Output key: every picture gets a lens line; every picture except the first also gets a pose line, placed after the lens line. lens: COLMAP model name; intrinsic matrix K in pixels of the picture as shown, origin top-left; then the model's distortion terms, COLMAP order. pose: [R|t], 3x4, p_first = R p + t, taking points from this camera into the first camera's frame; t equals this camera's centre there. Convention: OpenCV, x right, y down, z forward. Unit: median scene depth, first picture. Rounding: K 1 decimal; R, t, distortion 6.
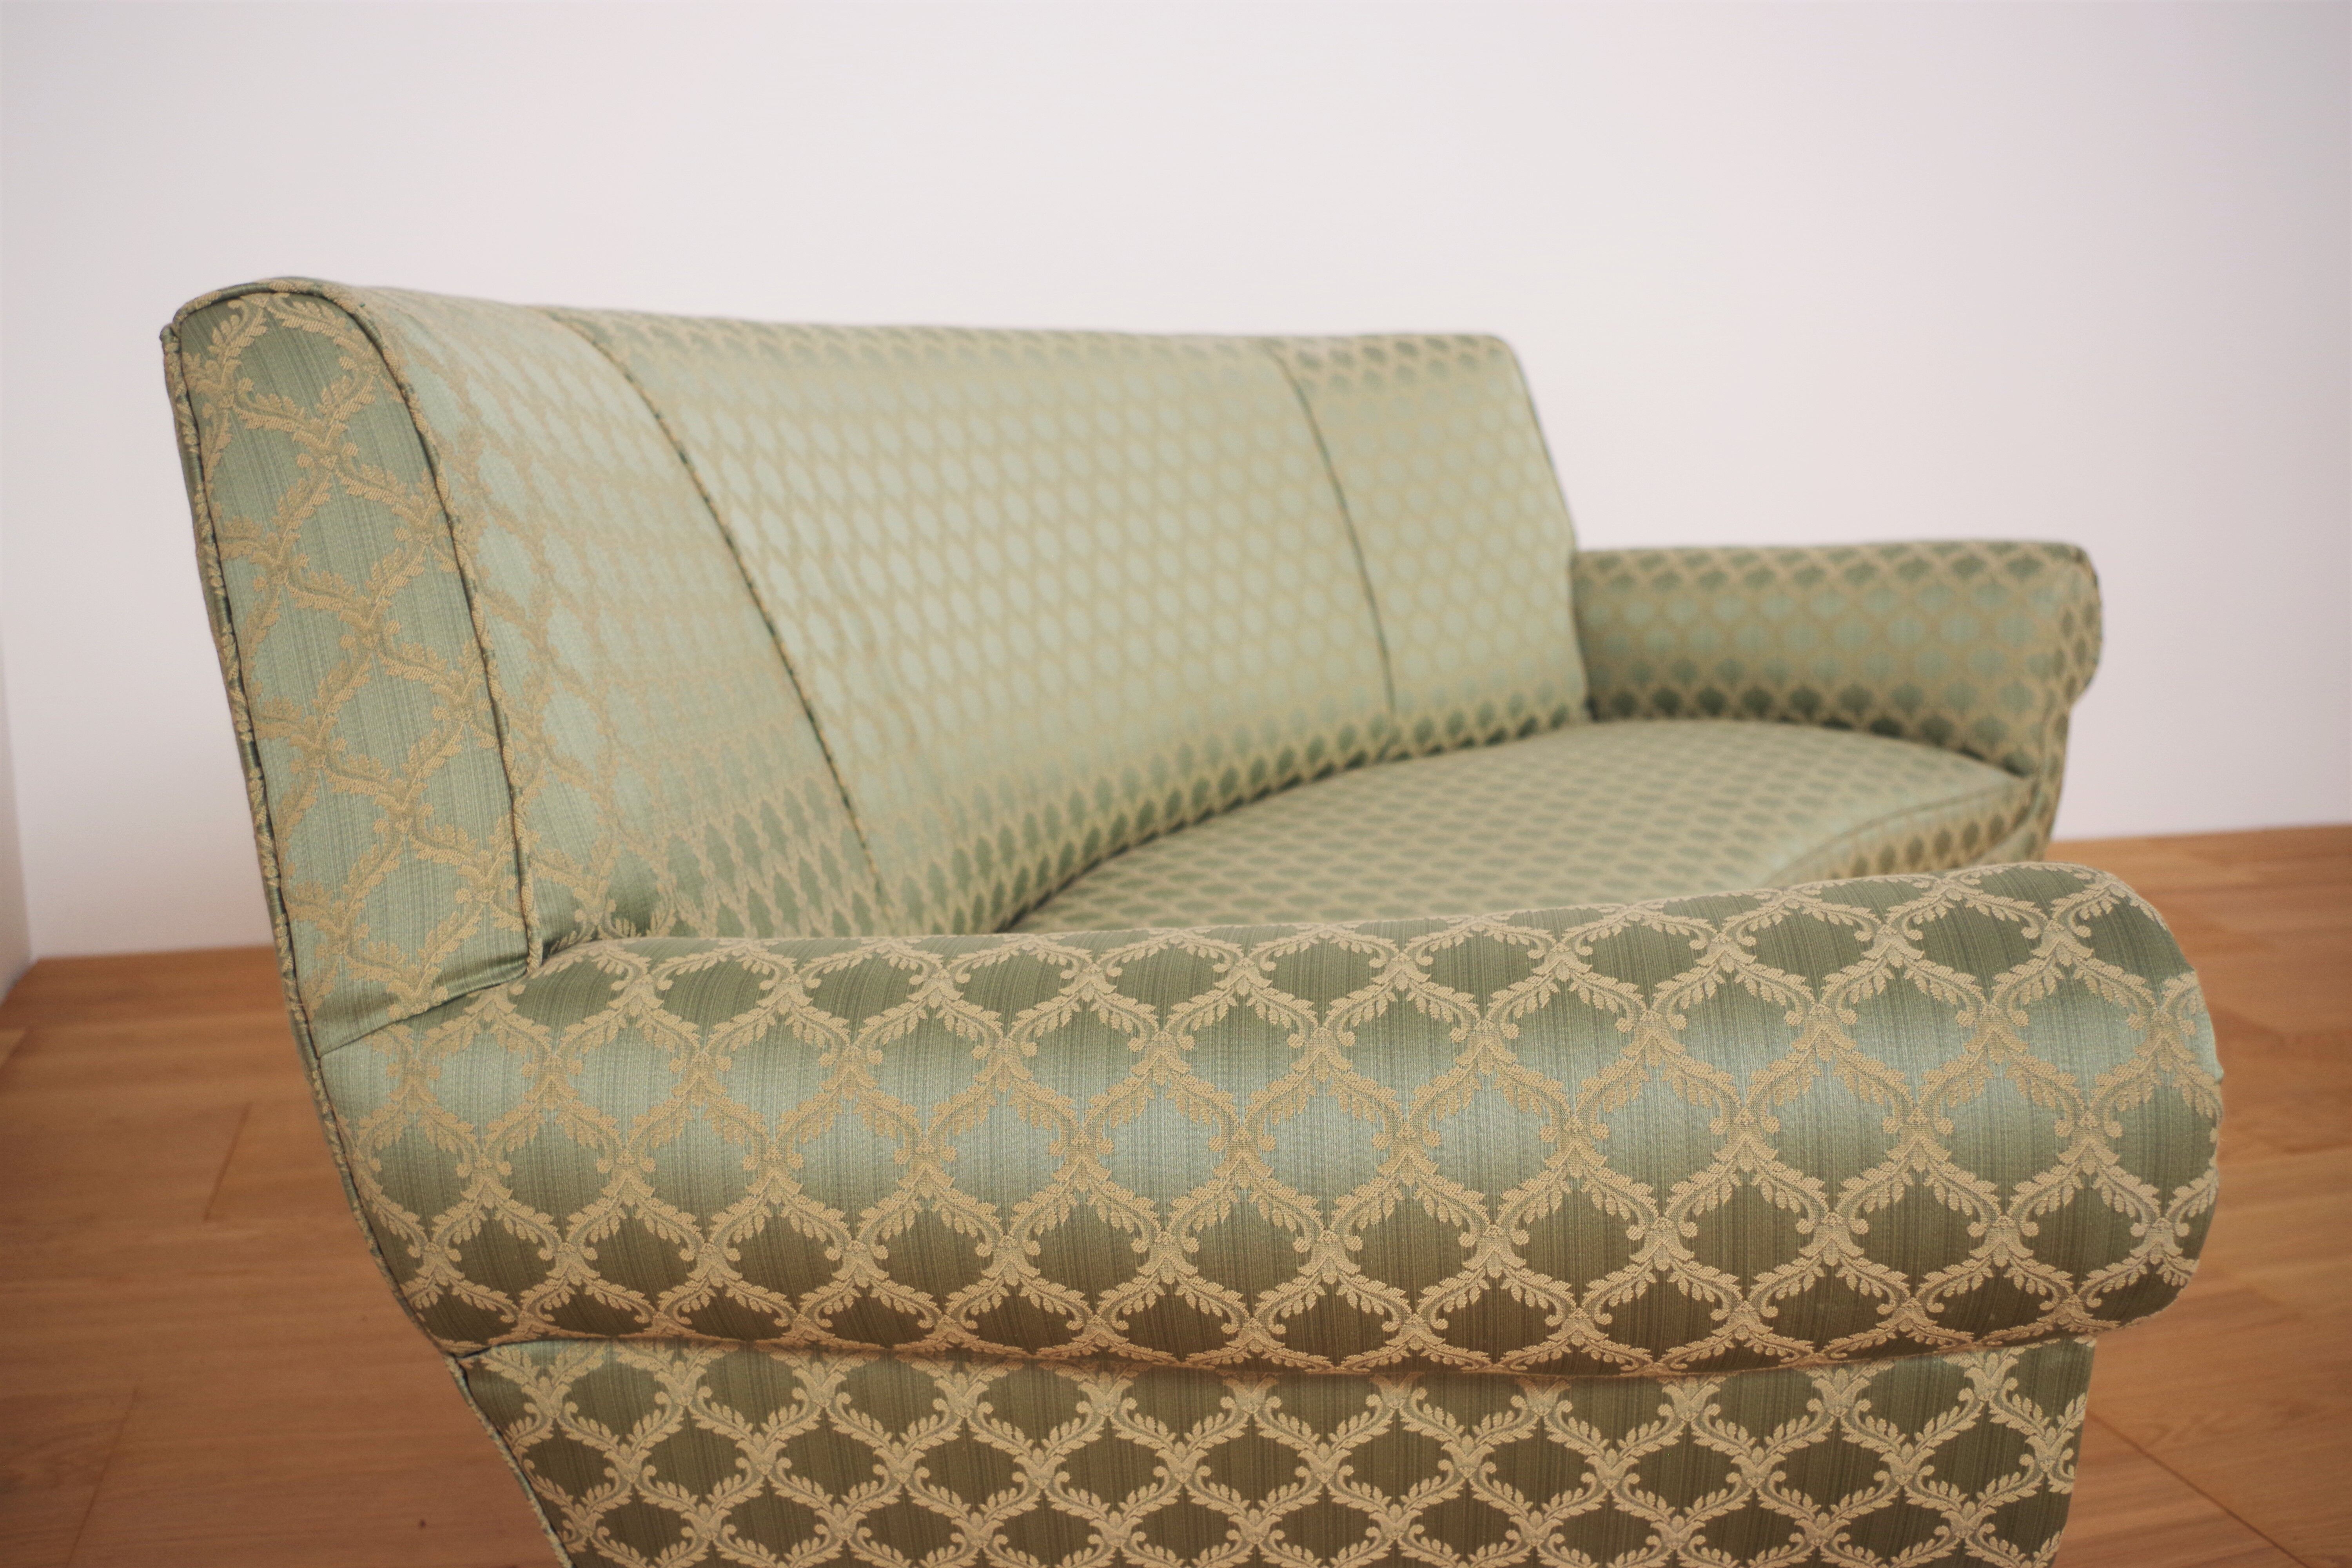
lens RADIAL K [[2112.1, 0, 1145.6], [0, 2112.1, 777.2], [0, 0, 1]] dist [-0.093808, 0.062624]
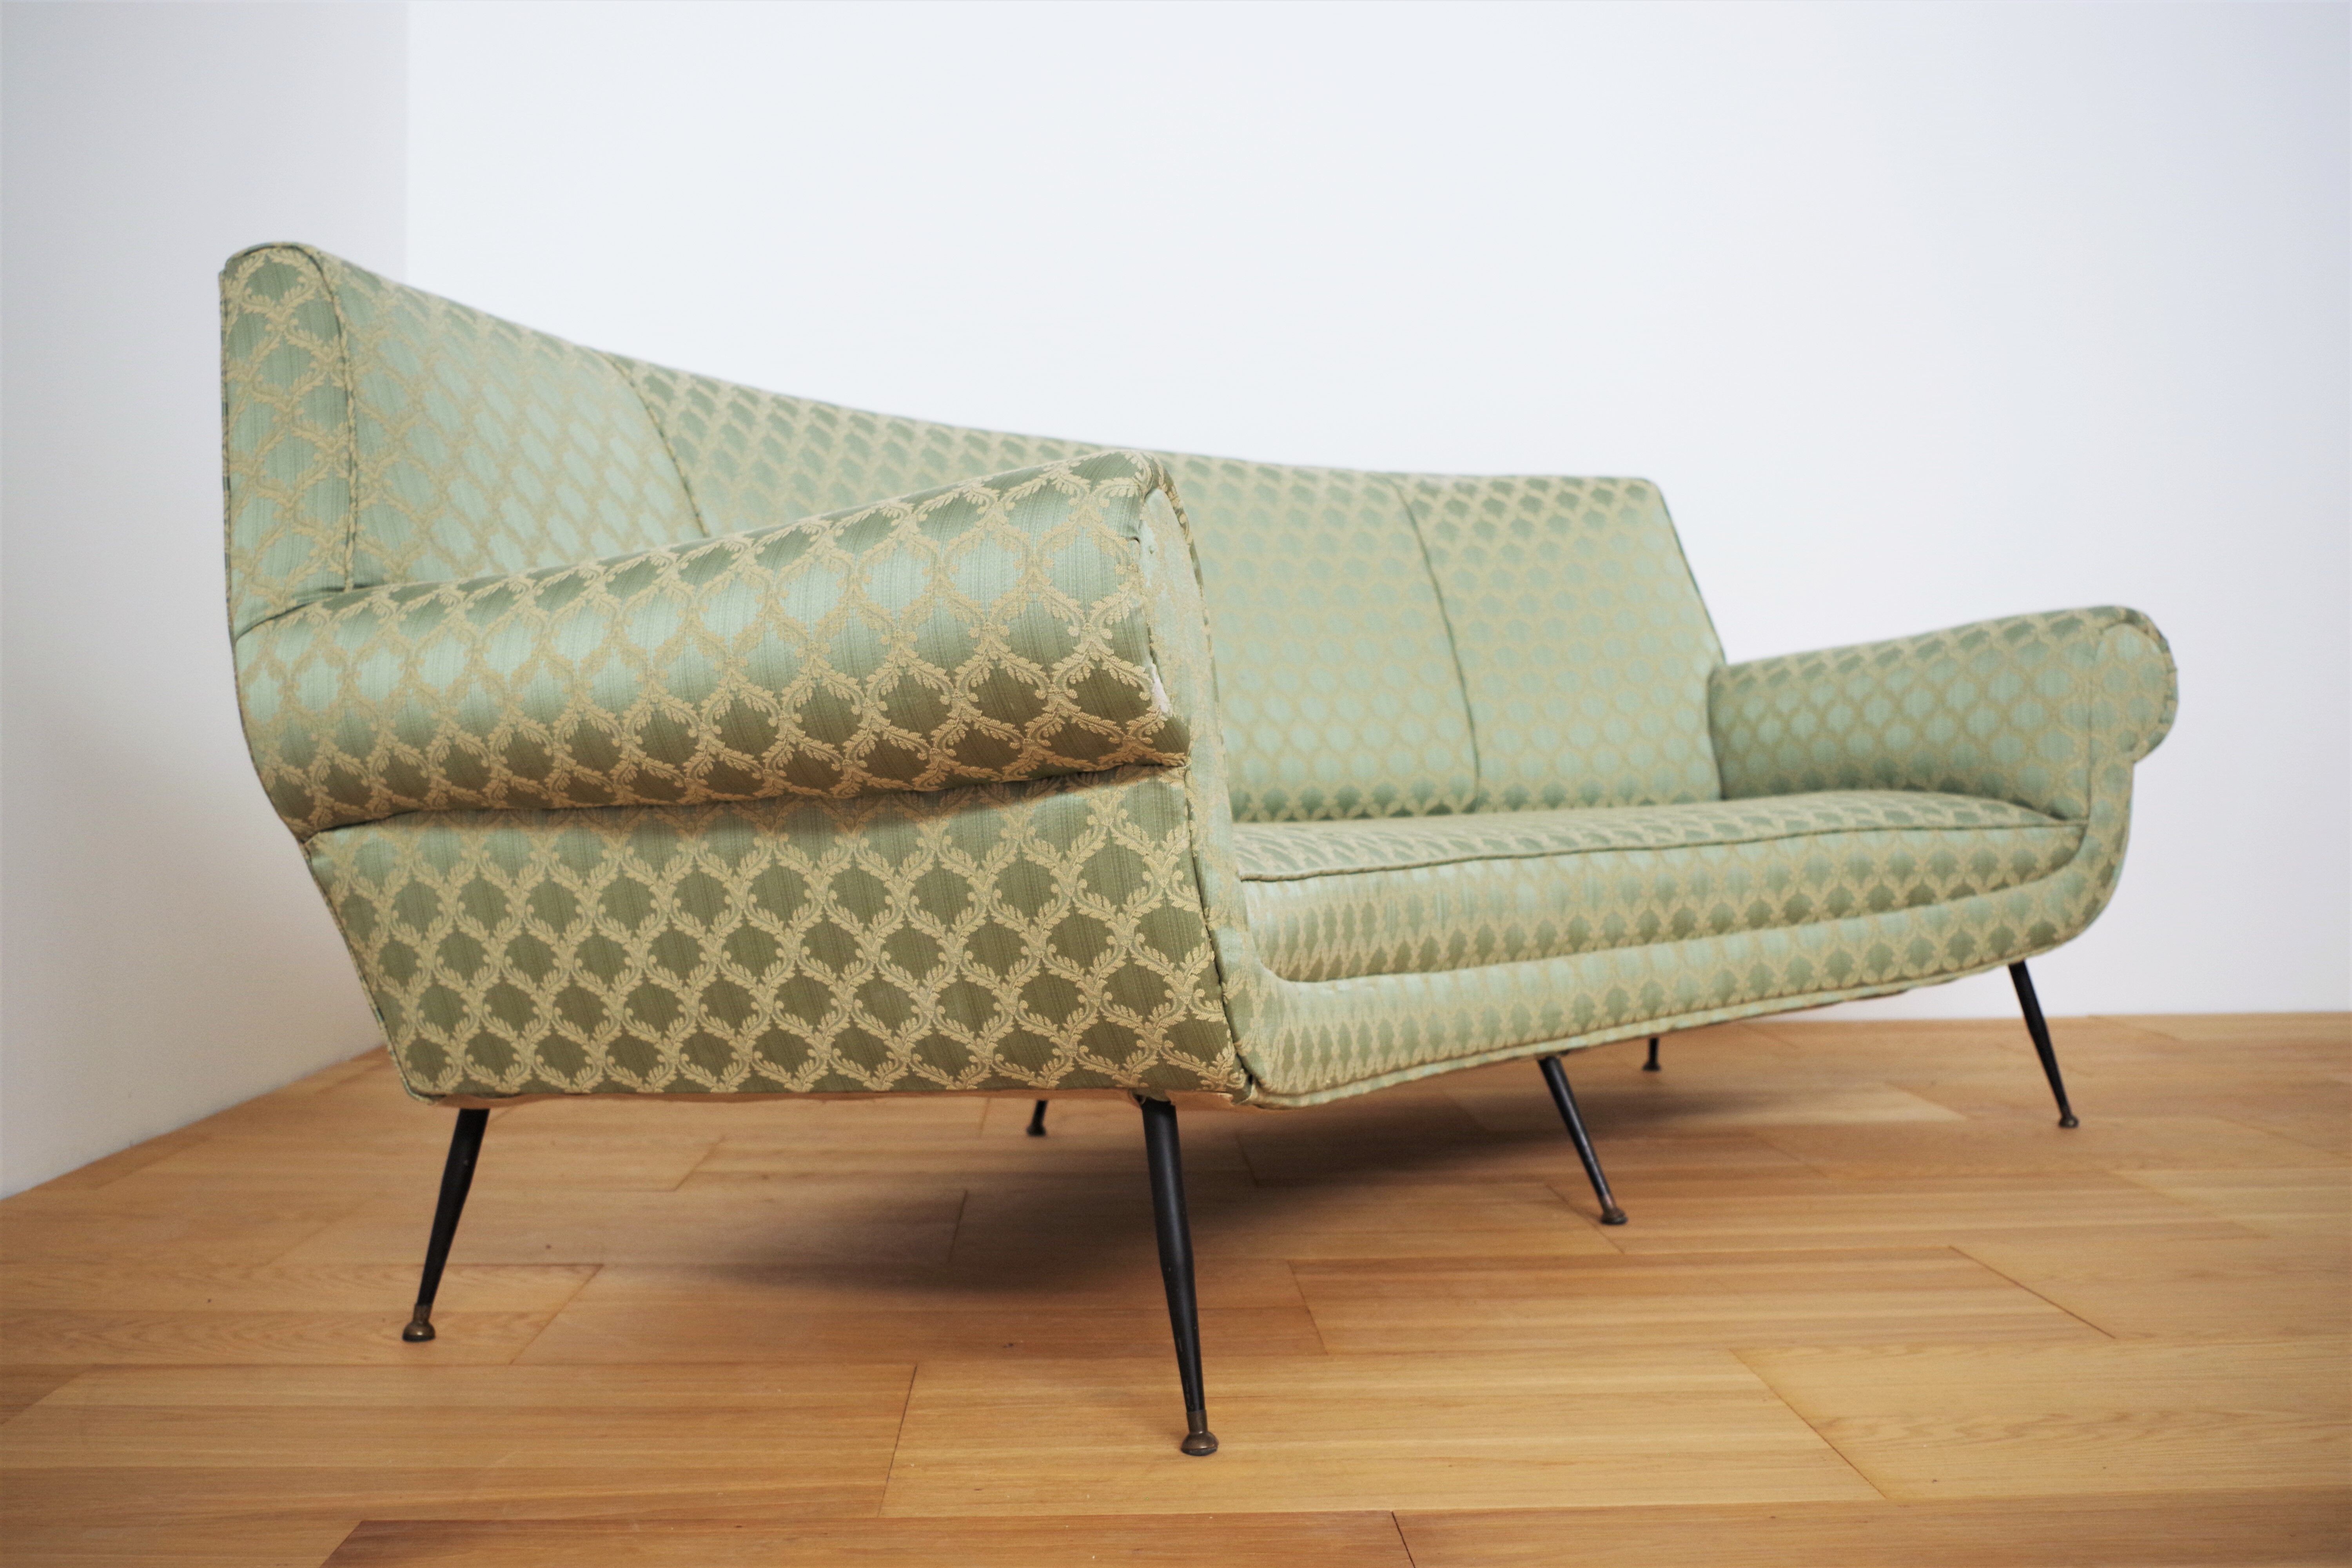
lens RADIAL K [[2199.0, 0, 1136.7], [0, 2199.0, 796.2], [0, 0, 1]] dist [-0.075642, 0.000000]
pose [[0.943661, -0.013704, -0.330630, 0.591314], [-0.047391, 0.983246, -0.176013, 0.347938], [0.327503, 0.181765, 0.927202, -0.276270]]
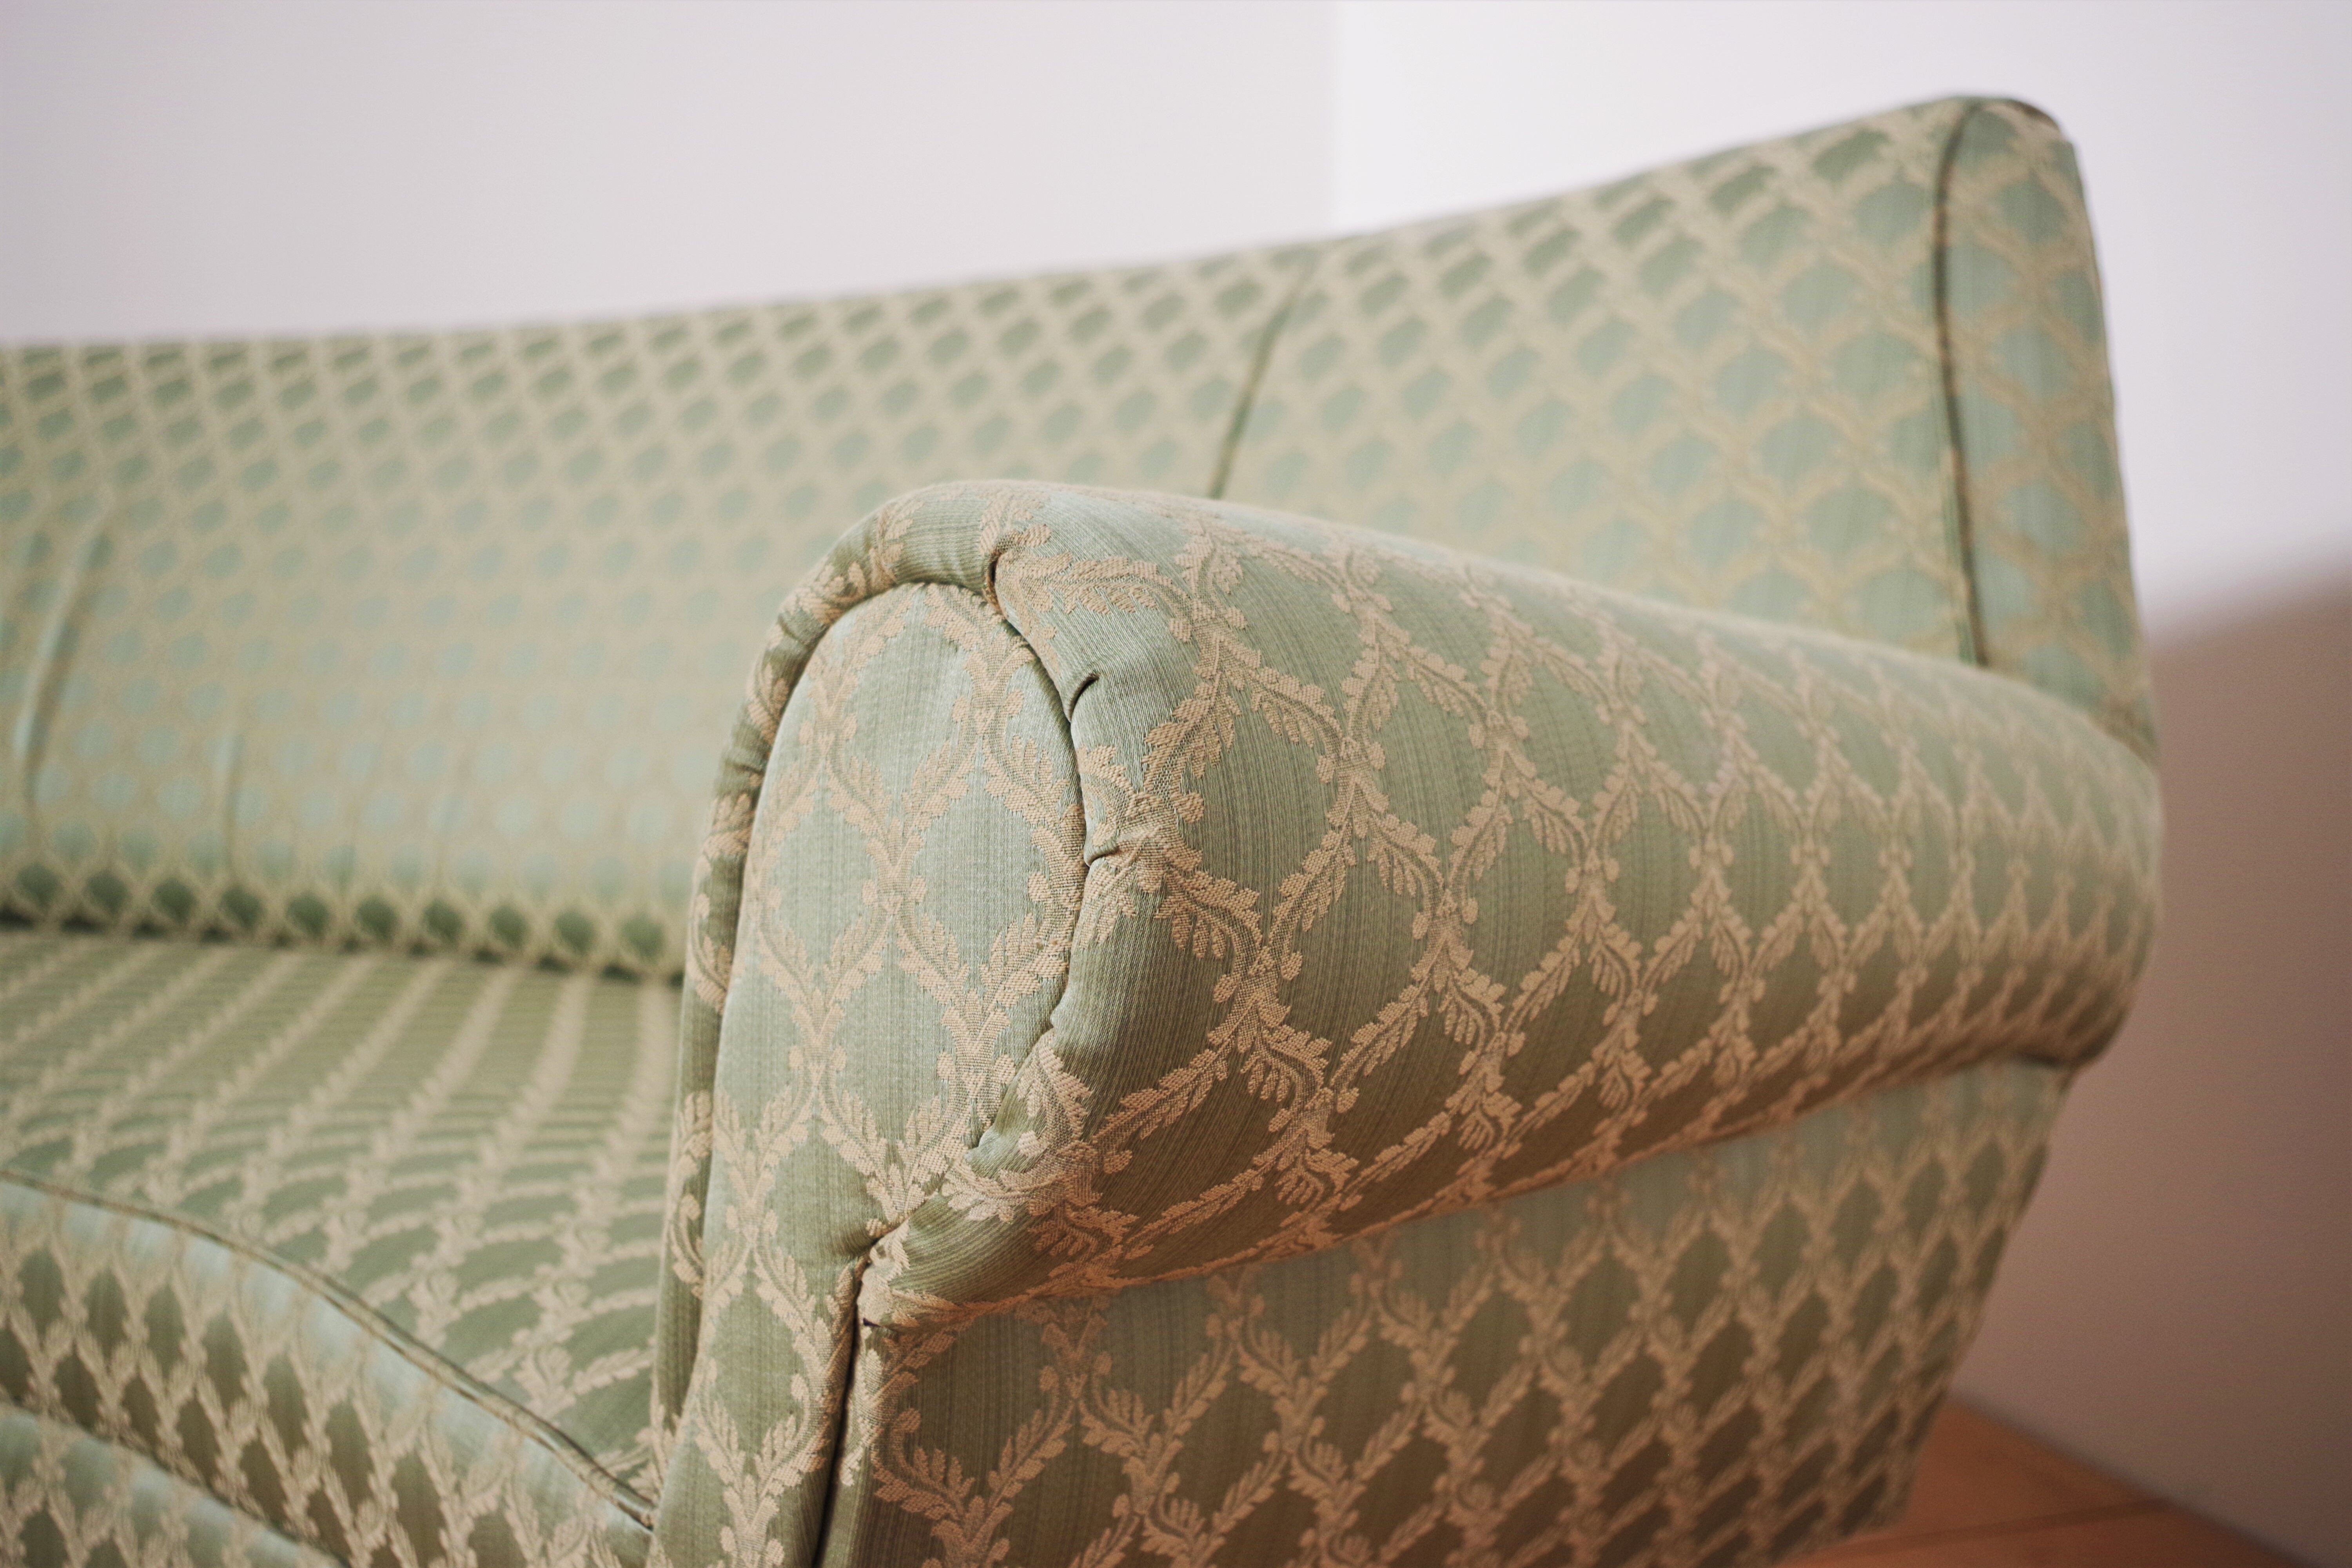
lens RADIAL K [[2380.6, 0, 1166.1], [0, 2380.6, 744.1], [0, 0, 1]] dist [-0.080053, 0.000000]
pose [[-0.053218, 0.031617, -0.998082, 1.178587], [-0.202432, 0.978404, 0.041787, -0.180046], [0.977849, 0.204268, -0.045668, 1.822314]]
